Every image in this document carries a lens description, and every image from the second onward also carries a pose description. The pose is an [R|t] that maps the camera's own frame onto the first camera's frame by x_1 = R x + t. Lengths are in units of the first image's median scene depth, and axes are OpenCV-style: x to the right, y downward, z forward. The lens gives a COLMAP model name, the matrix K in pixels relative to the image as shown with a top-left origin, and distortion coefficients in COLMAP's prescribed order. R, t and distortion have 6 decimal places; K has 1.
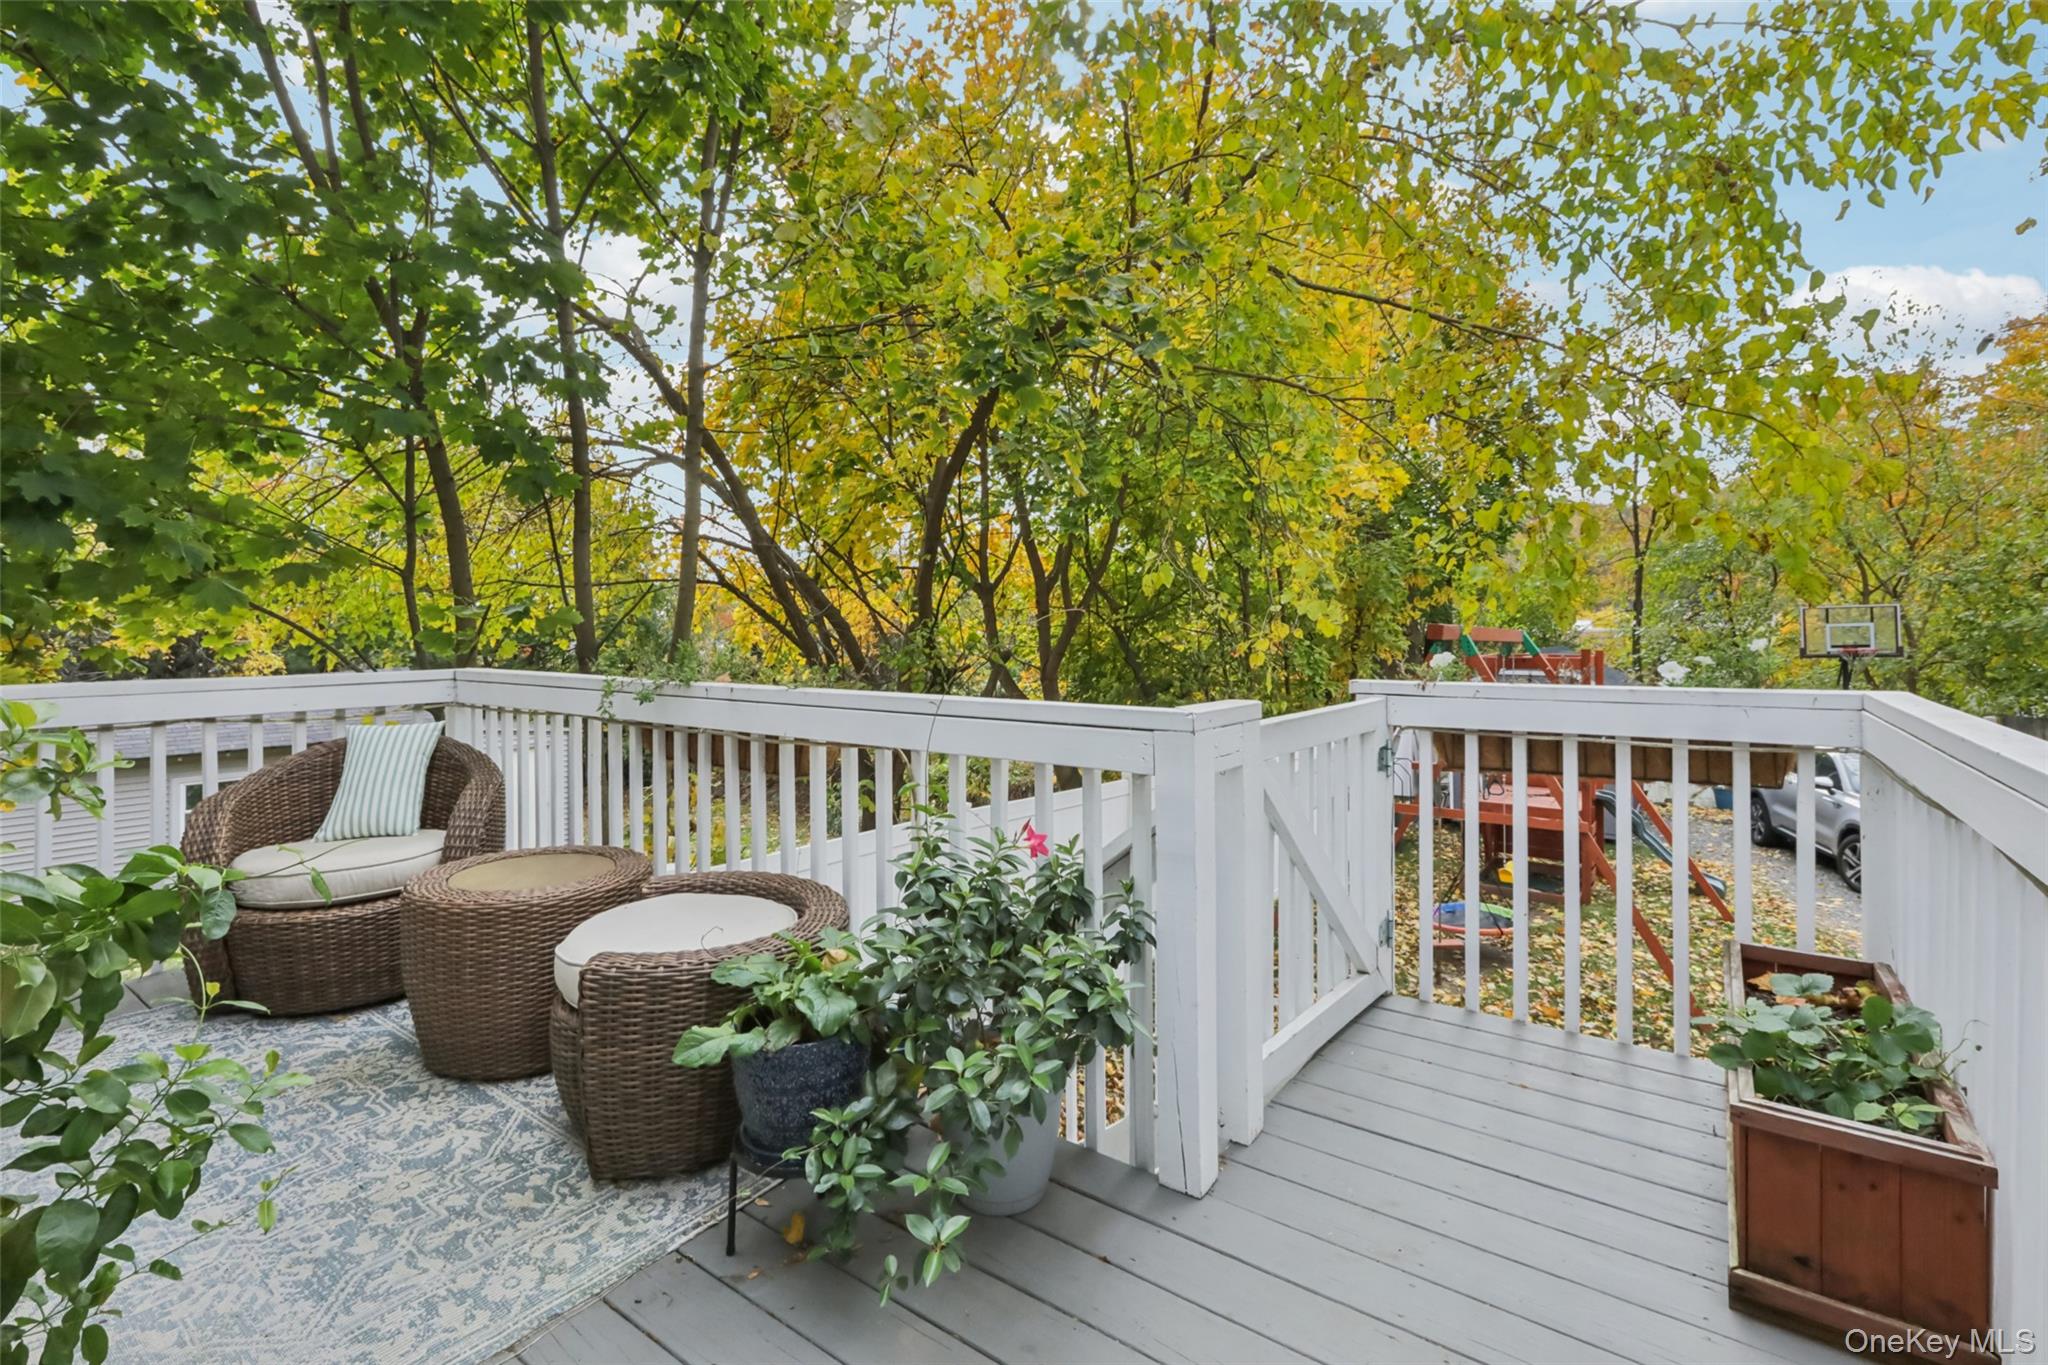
lens RADIAL K [[926.4, 0, 1023.2], [0, 926.4, 627.7], [0, 0, 1]] dist [0.000748, 0.000250]
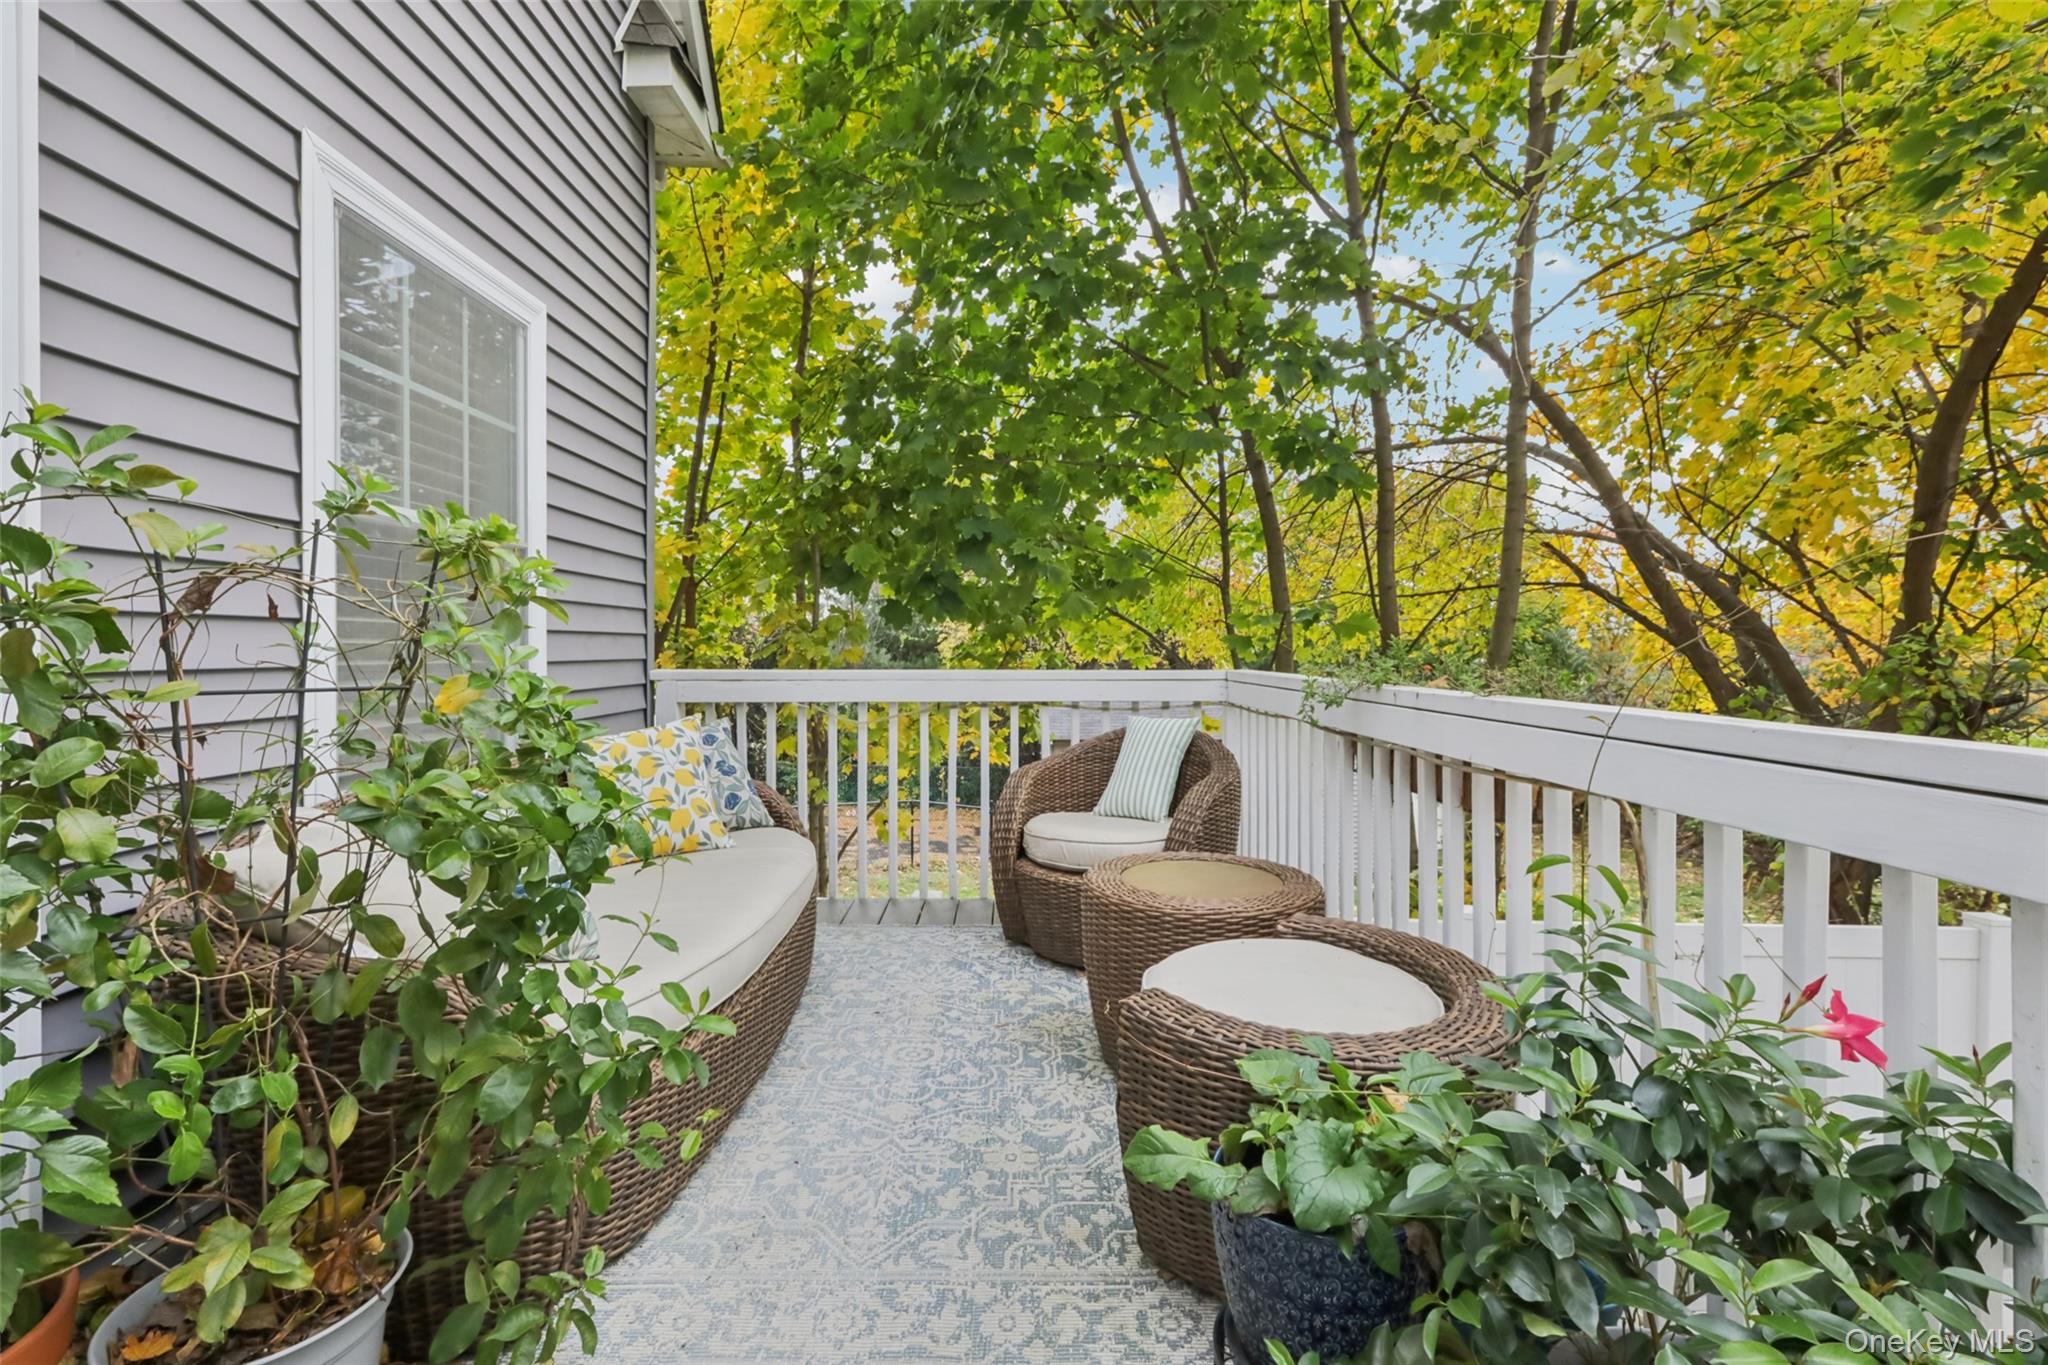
lens RADIAL K [[915.4, 0, 1018.9], [0, 915.4, 654.5], [0, 0, 1]] dist [0.003464, -0.000369]
pose [[0.594894, 0.007310, -0.803771, 0.086501], [-0.002815, 0.999971, 0.007011, 0.024840], [0.803799, -0.001908, 0.594898, 0.245985]]
